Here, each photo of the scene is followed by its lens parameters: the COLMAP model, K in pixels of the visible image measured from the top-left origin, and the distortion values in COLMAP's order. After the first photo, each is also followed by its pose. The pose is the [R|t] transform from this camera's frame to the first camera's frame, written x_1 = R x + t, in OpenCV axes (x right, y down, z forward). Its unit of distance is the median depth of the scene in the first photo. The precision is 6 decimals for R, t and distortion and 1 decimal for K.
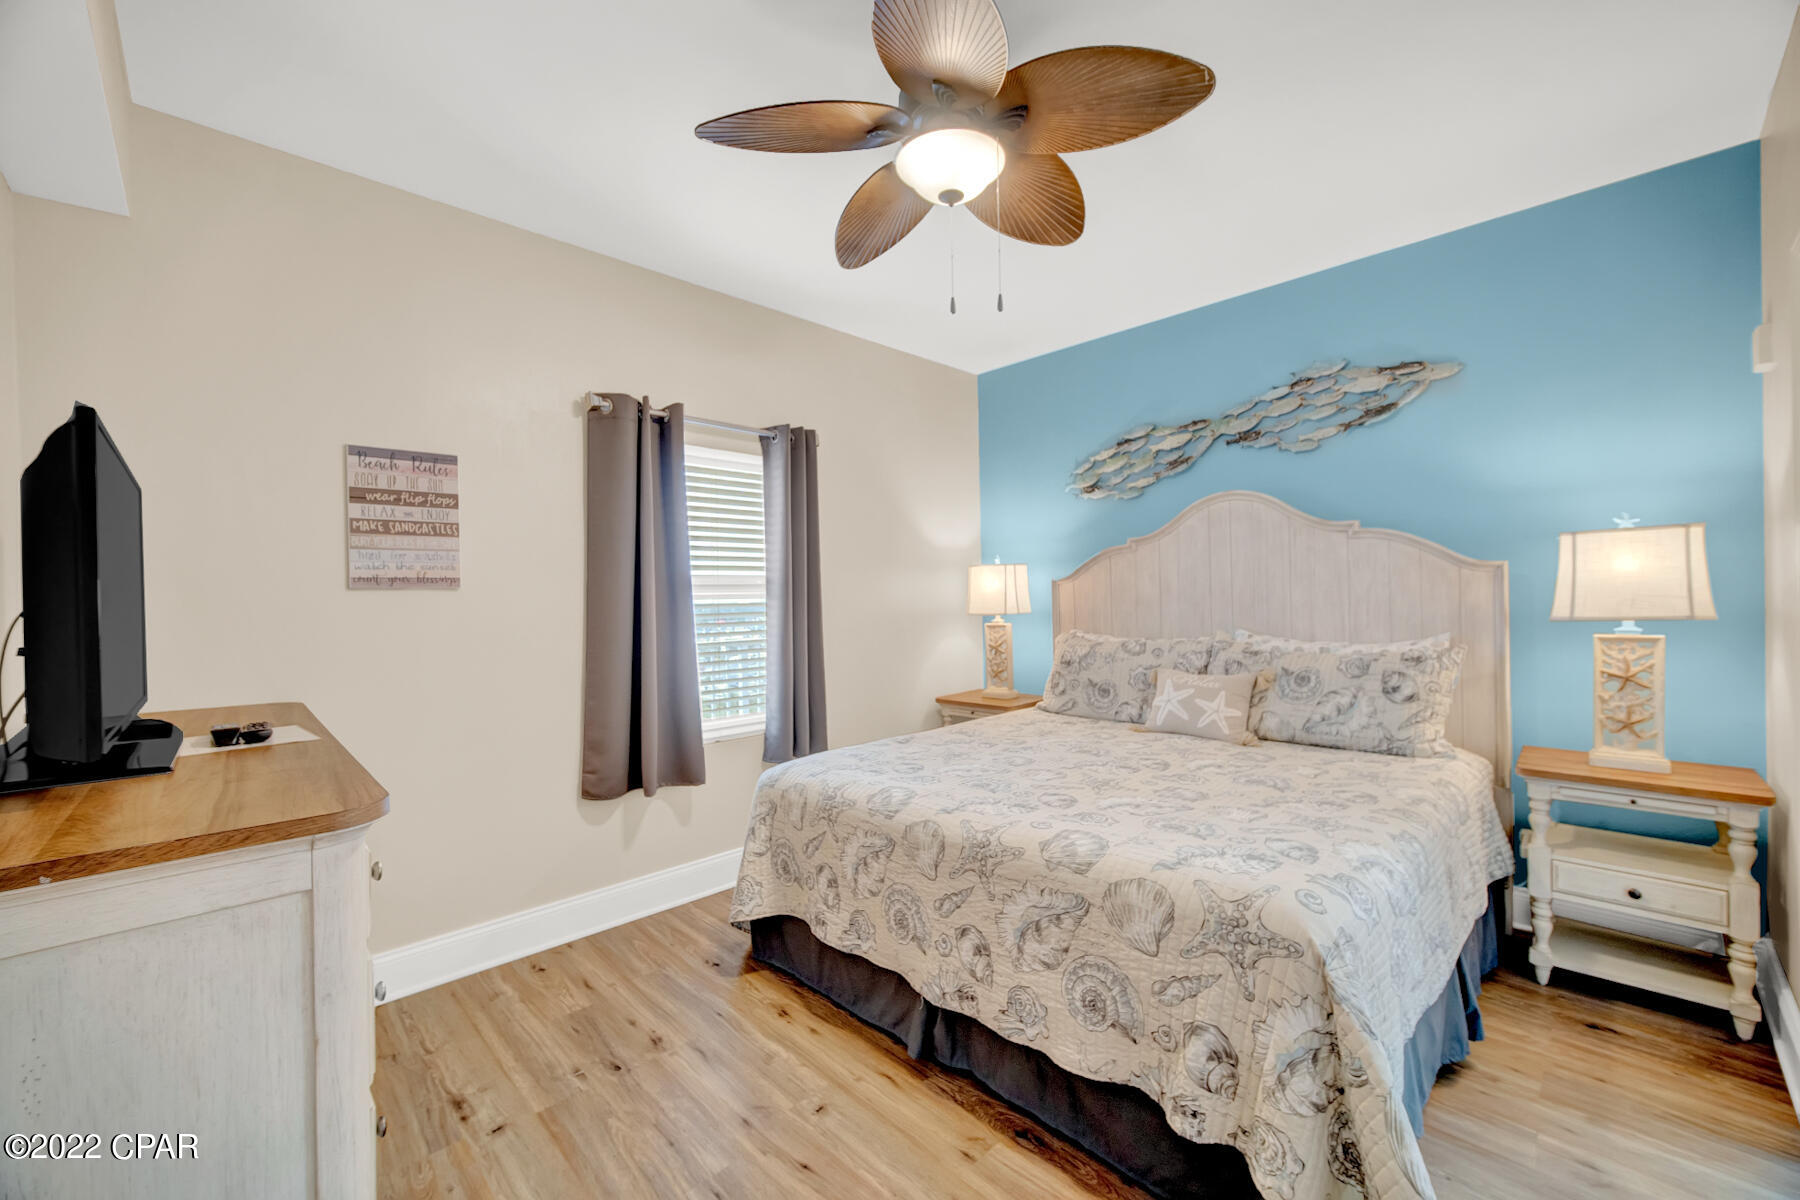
lens RADIAL K [[716.9, 0, 899.5], [0, 716.9, 598.9], [0, 0, 1]] dist [-0.008209, 0.000118]
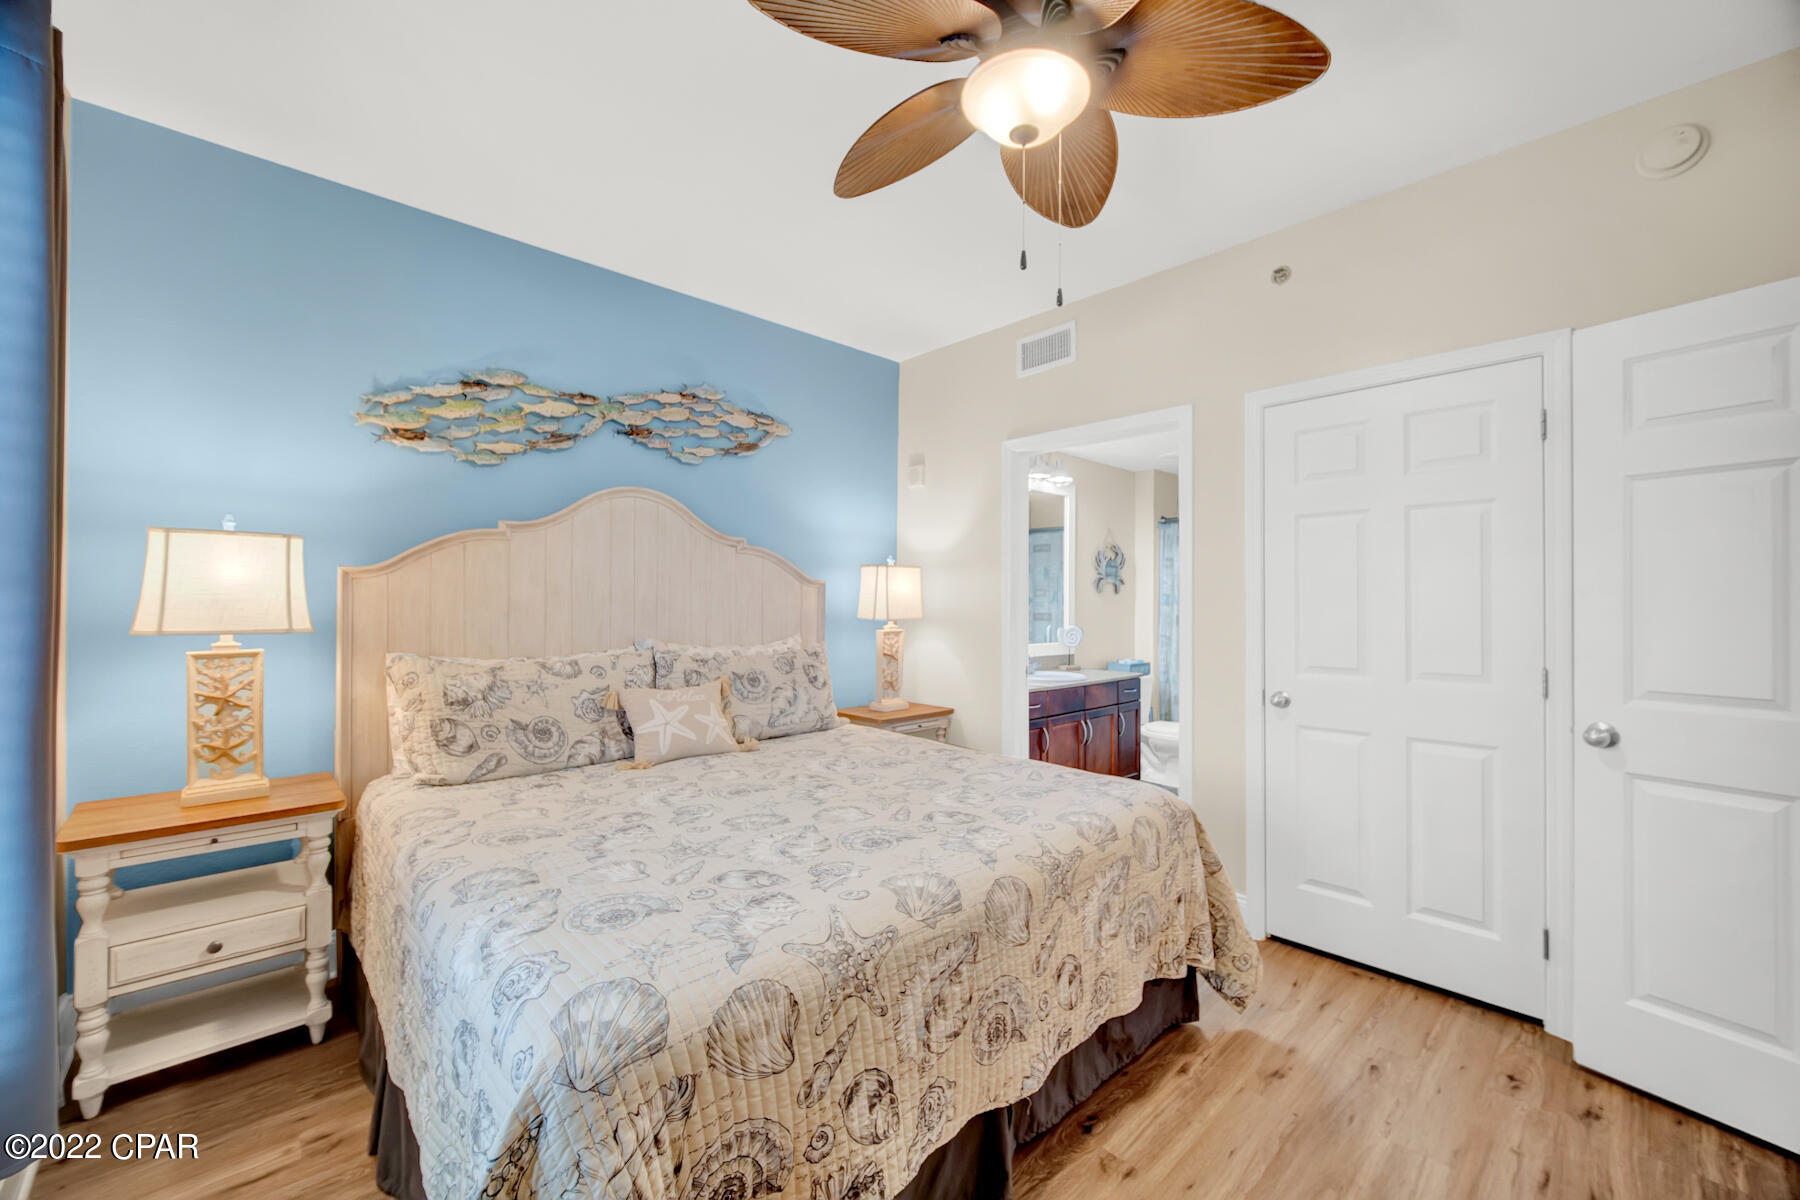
lens RADIAL K [[716.9, 0, 913.0], [0, 716.9, 602.6], [0, 0, 1]] dist [-0.008209, 0.000118]
pose [[-0.000518, 0.017169, 0.999852, -0.444867], [-0.001619, 0.999851, -0.017170, 0.010692], [-0.999999, -0.001627, -0.000490, 0.646881]]
